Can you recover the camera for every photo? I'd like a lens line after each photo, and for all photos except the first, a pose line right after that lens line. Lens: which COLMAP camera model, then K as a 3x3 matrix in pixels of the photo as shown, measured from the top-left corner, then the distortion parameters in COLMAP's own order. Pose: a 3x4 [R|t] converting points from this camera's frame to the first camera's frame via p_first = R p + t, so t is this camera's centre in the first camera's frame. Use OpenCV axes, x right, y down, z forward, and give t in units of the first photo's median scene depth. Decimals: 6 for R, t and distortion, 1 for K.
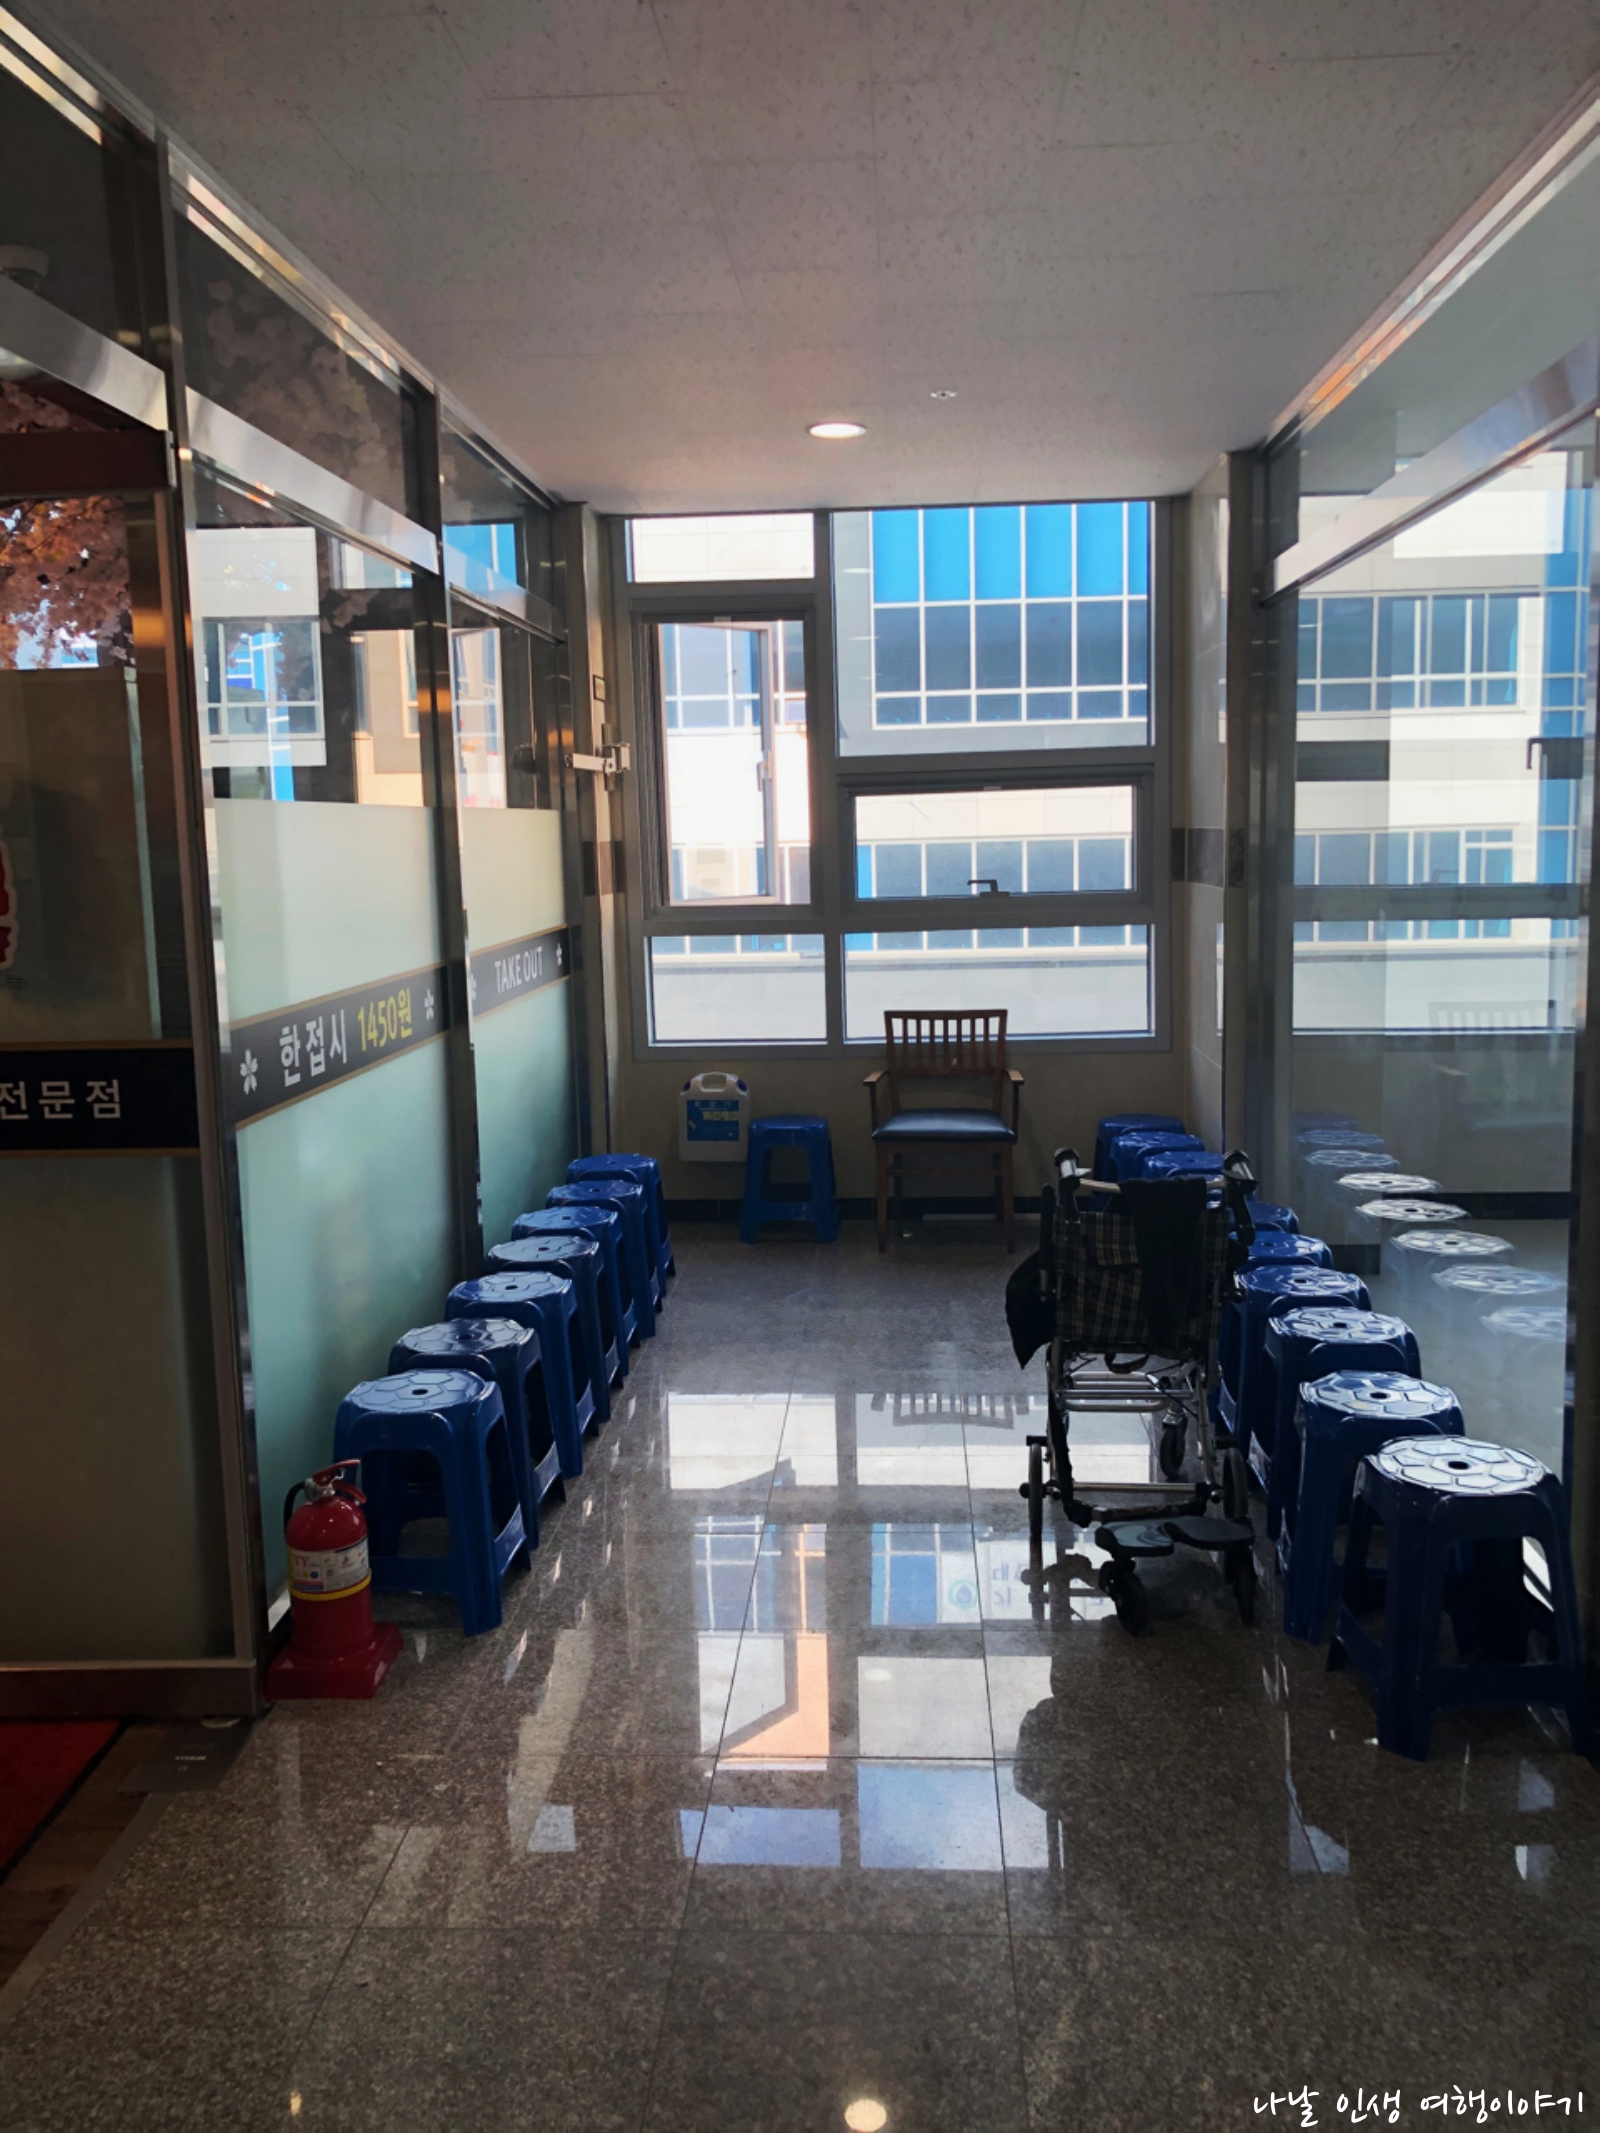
lens RADIAL K [[1724.9, 0, 793.7], [0, 1724.9, 1040.9], [0, 0, 1]] dist [-0.029873, 0.079991]
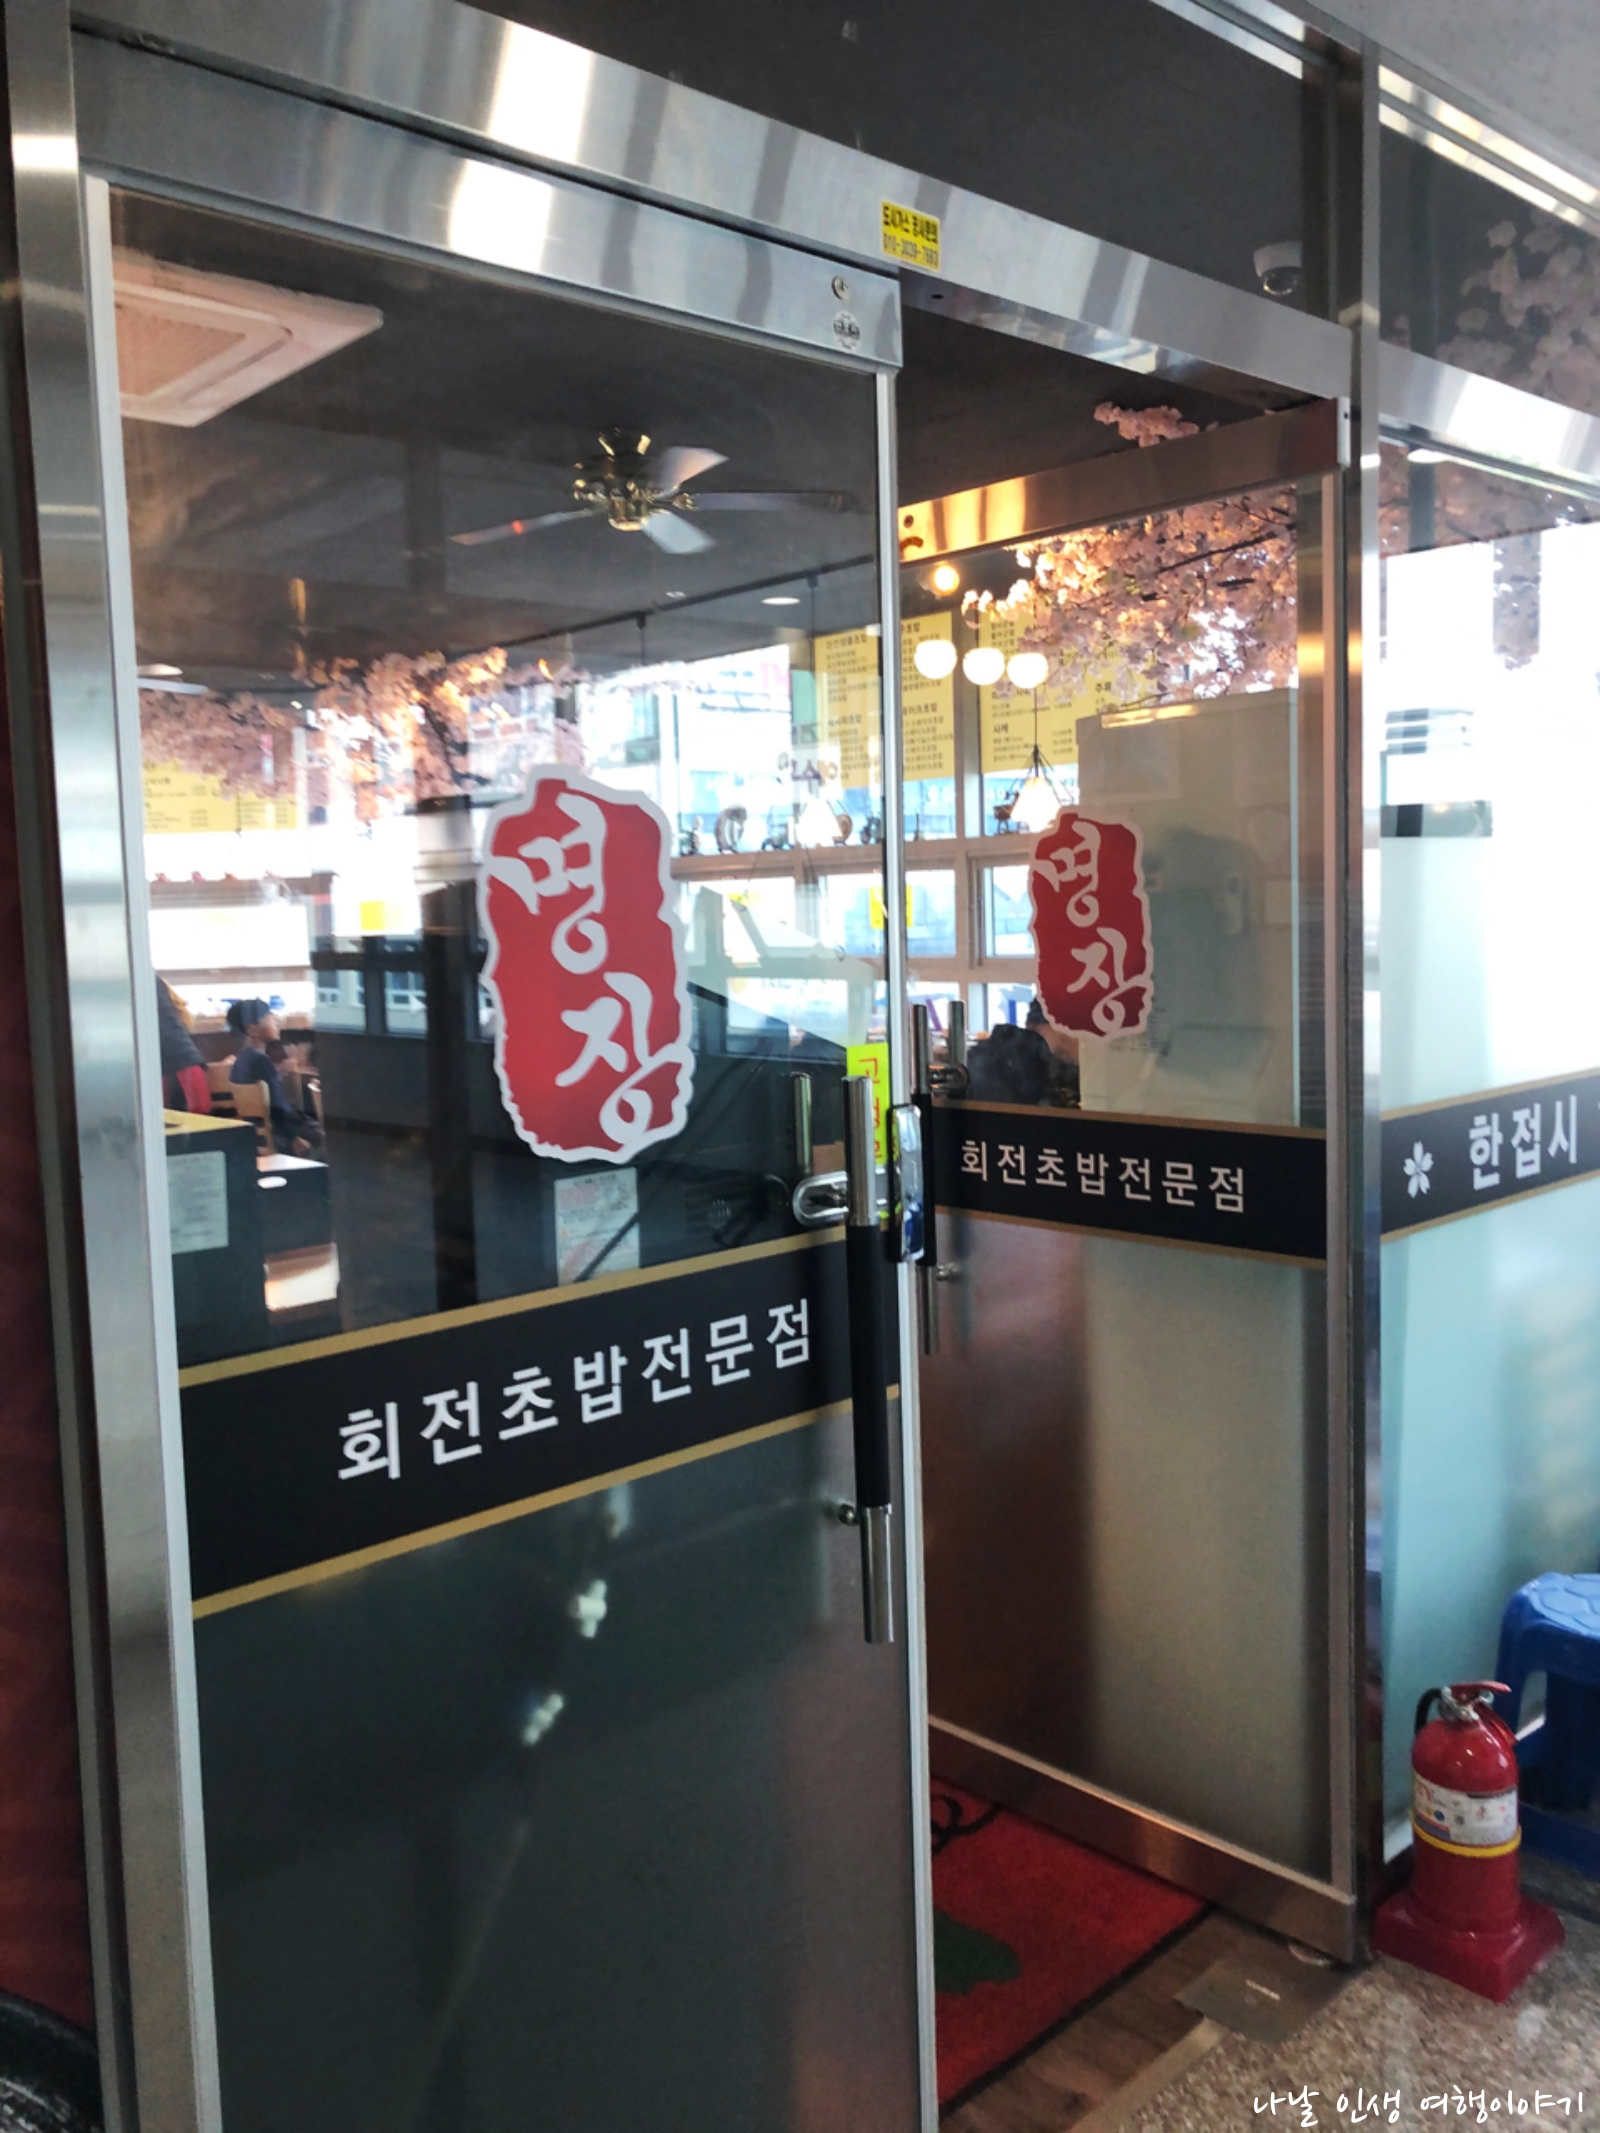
lens RADIAL K [[1724.9, 0, 793.7], [0, 1724.9, 1040.9], [0, 0, 1]] dist [-0.029873, 0.079991]
pose [[0.715764, 0.058869, -0.695857, 0.039770], [-0.070112, 0.997464, 0.012268, -0.034125], [0.694814, 0.040007, 0.718076, 0.211696]]
